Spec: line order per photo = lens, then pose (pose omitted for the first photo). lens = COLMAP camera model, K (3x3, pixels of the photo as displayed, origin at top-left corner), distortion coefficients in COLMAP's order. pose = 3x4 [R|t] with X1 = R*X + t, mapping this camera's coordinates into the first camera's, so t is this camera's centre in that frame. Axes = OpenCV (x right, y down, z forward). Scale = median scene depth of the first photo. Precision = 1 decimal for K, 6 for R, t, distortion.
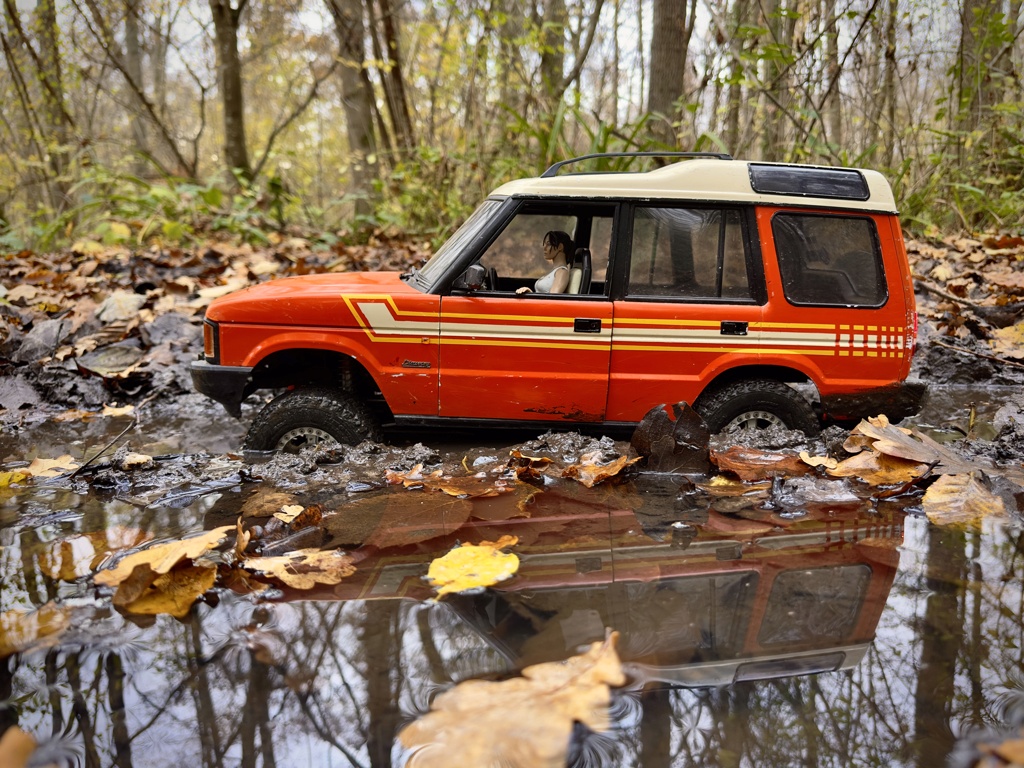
lens RADIAL K [[719.0, 0, 504.4], [0, 719.0, 367.7], [0, 0, 1]] dist [0.010718, -0.017027]
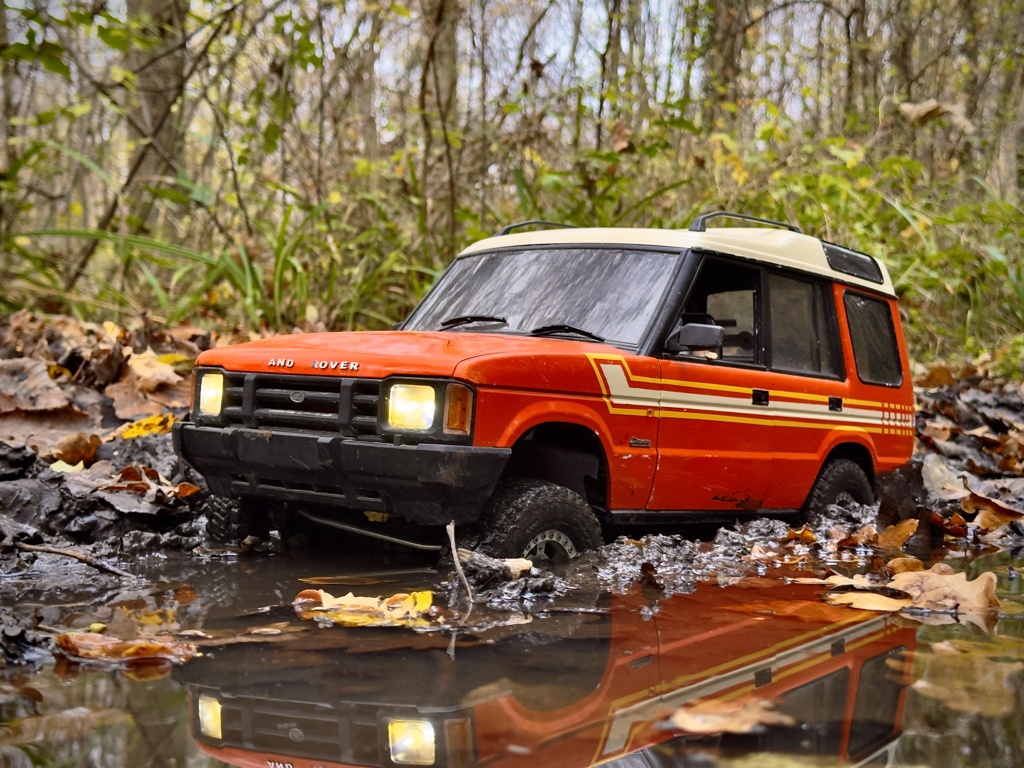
lens RADIAL K [[1436.7, 0, 538.2], [0, 1436.7, 348.3], [0, 0, 1]] dist [0.144519, 0.000000]
pose [[0.653831, 0.043962, 0.755363, -1.412498], [0.089640, 0.986780, -0.135021, 0.097657], [-0.751312, 0.155992, 0.641246, 0.042321]]
